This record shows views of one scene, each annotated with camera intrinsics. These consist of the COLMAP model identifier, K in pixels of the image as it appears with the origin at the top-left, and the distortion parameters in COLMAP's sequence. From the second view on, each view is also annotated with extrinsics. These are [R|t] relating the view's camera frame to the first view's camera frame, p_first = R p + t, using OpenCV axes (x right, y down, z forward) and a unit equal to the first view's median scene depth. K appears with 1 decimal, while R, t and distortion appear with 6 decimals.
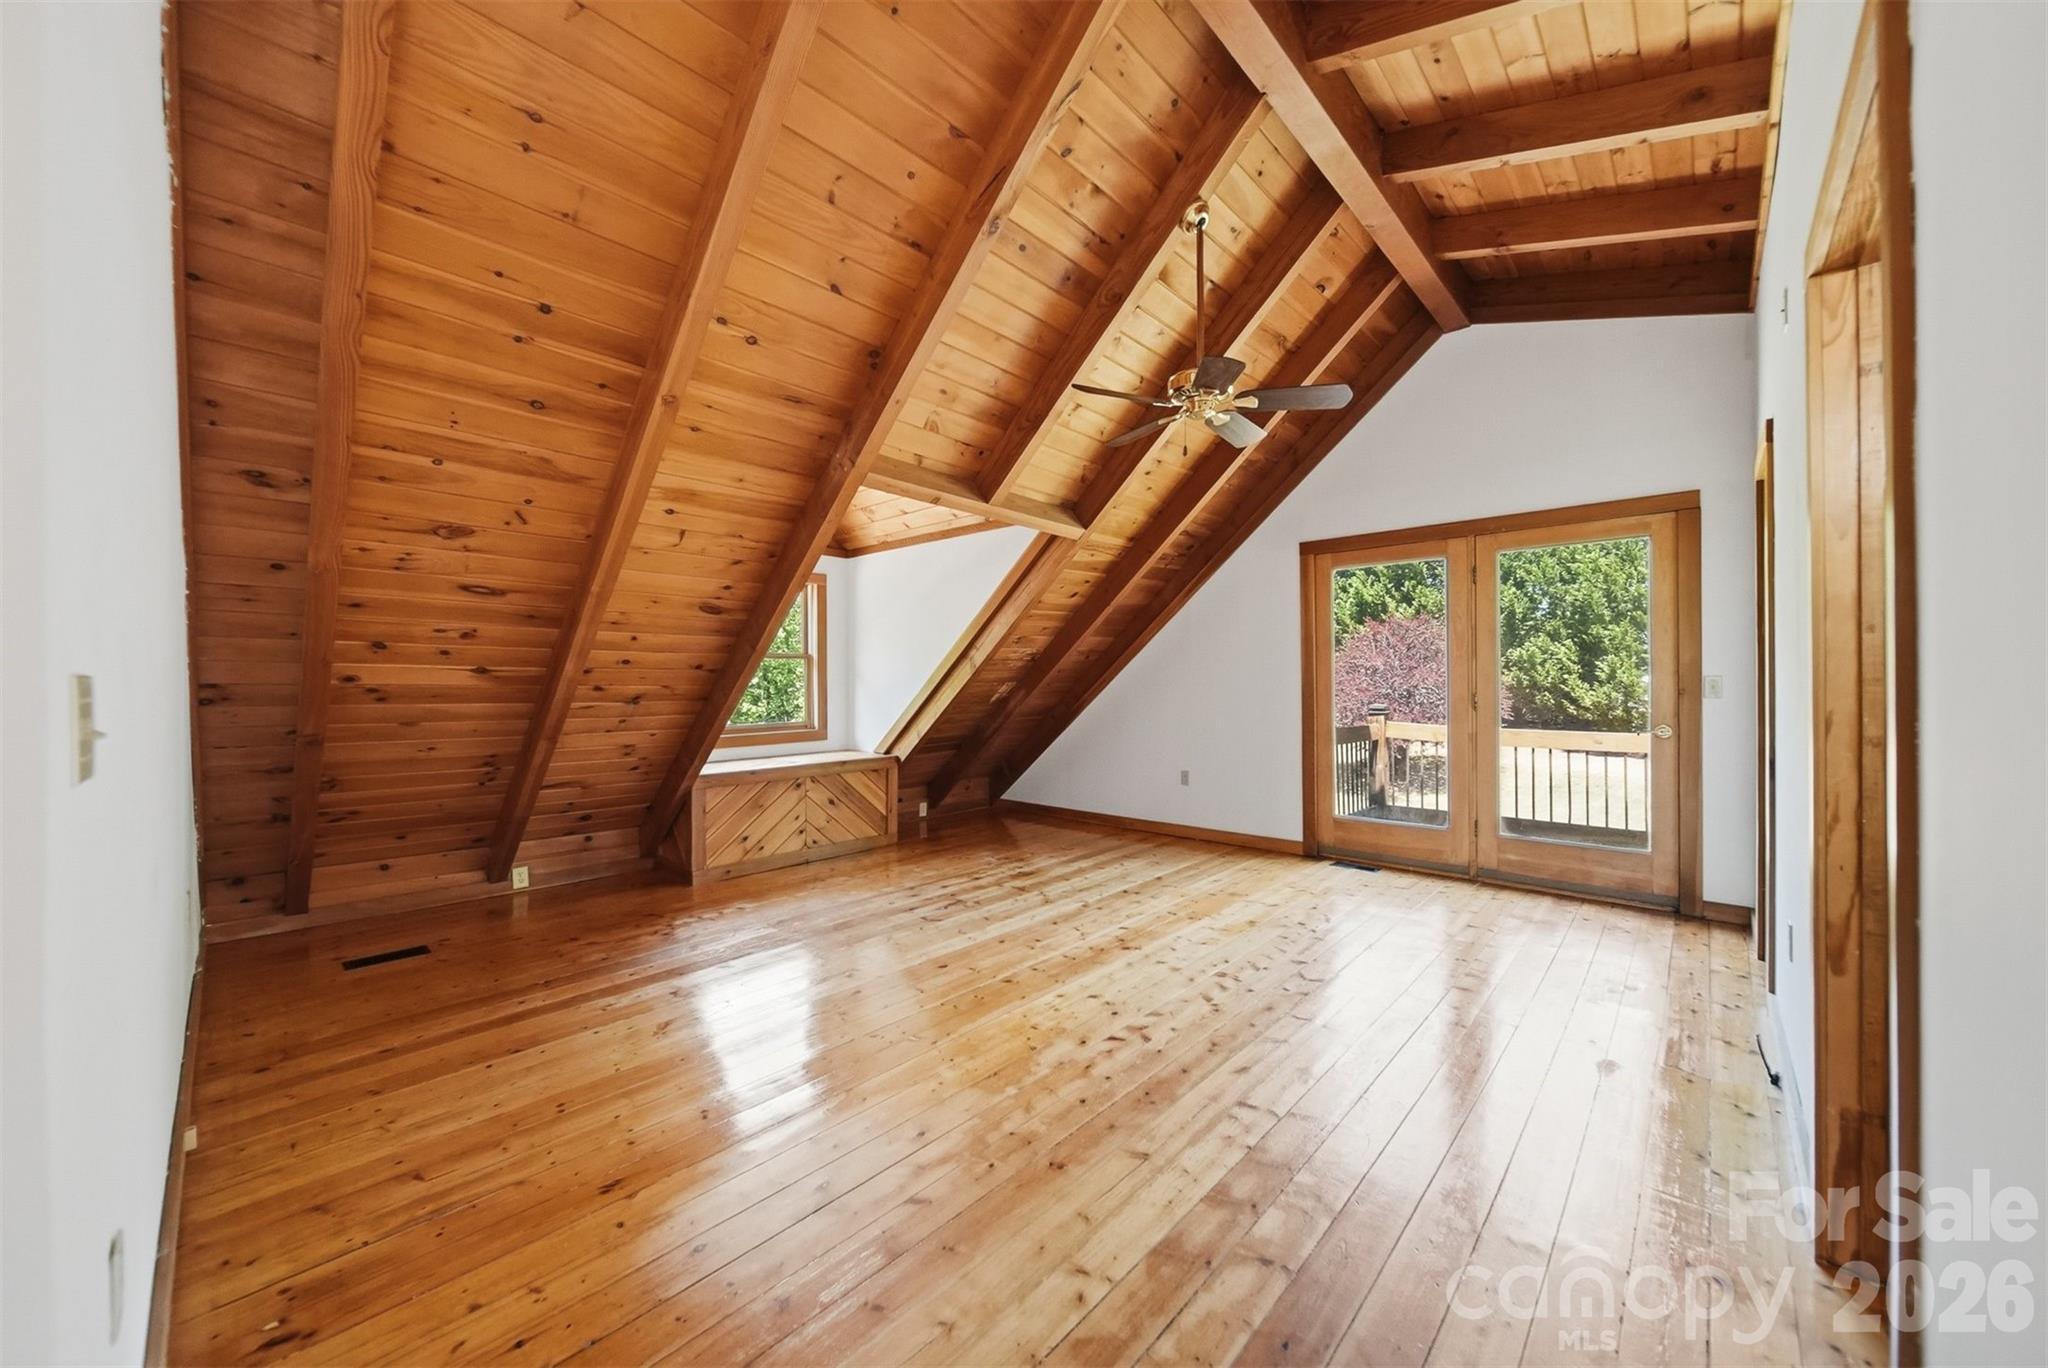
lens RADIAL K [[740.7, 0, 1026.6], [0, 740.7, 686.7], [0, 0, 1]] dist [-0.000989, -0.000260]
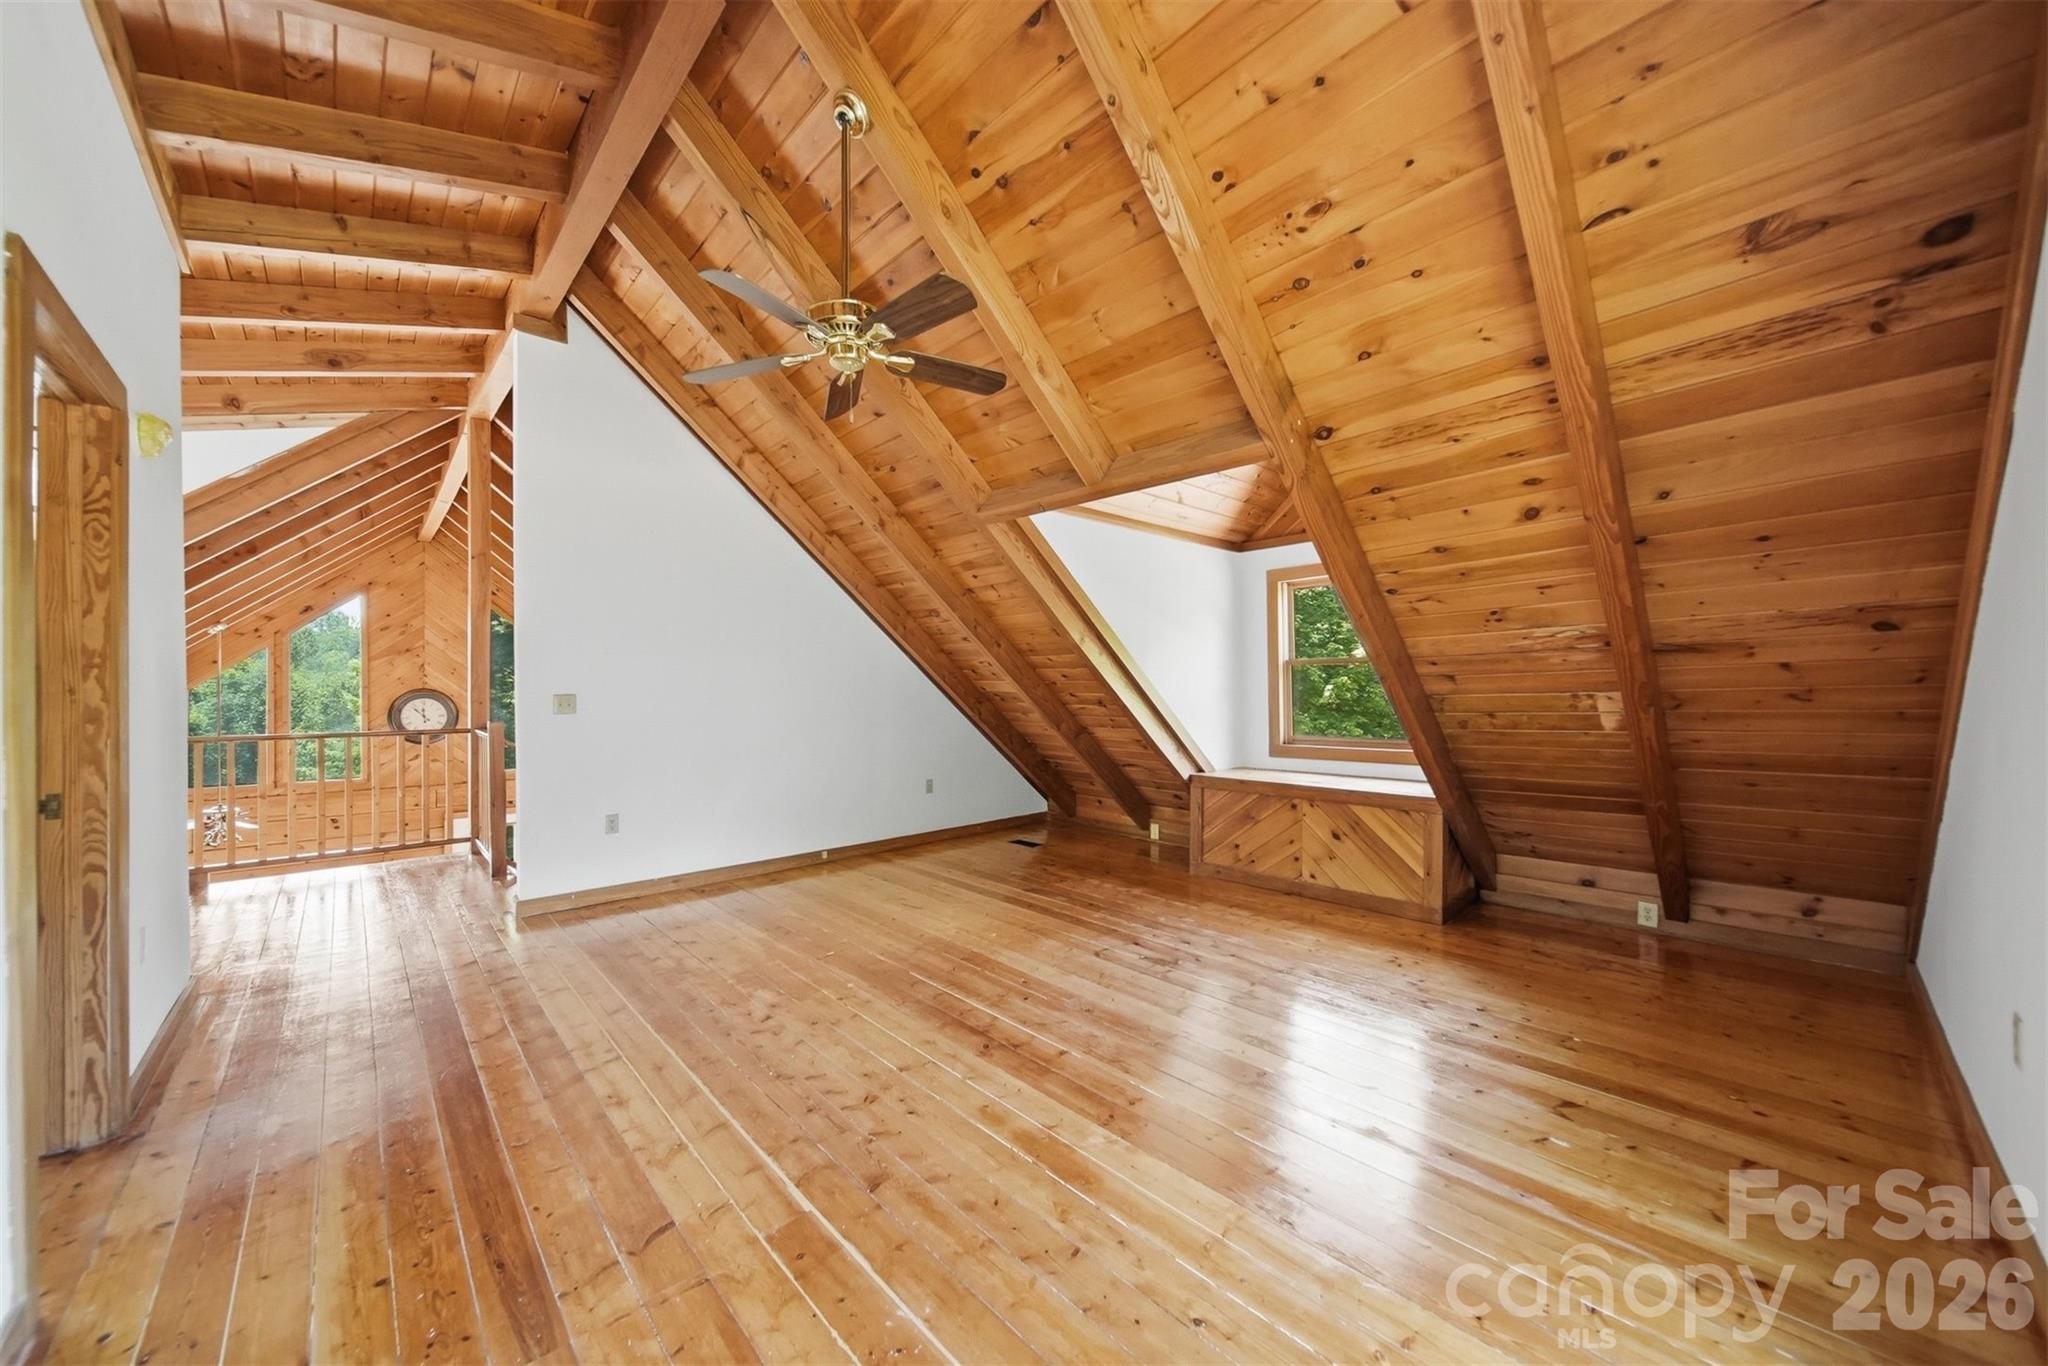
lens RADIAL K [[767.7, 0, 1024.0], [0, 767.7, 683.0], [0, 0, 1]] dist [0.007160, 0.000061]
pose [[-0.100418, 0.002843, -0.994941, 0.761761], [0.000802, 0.999996, 0.002776, -0.018837], [0.994945, -0.000519, -0.100420, 0.931344]]
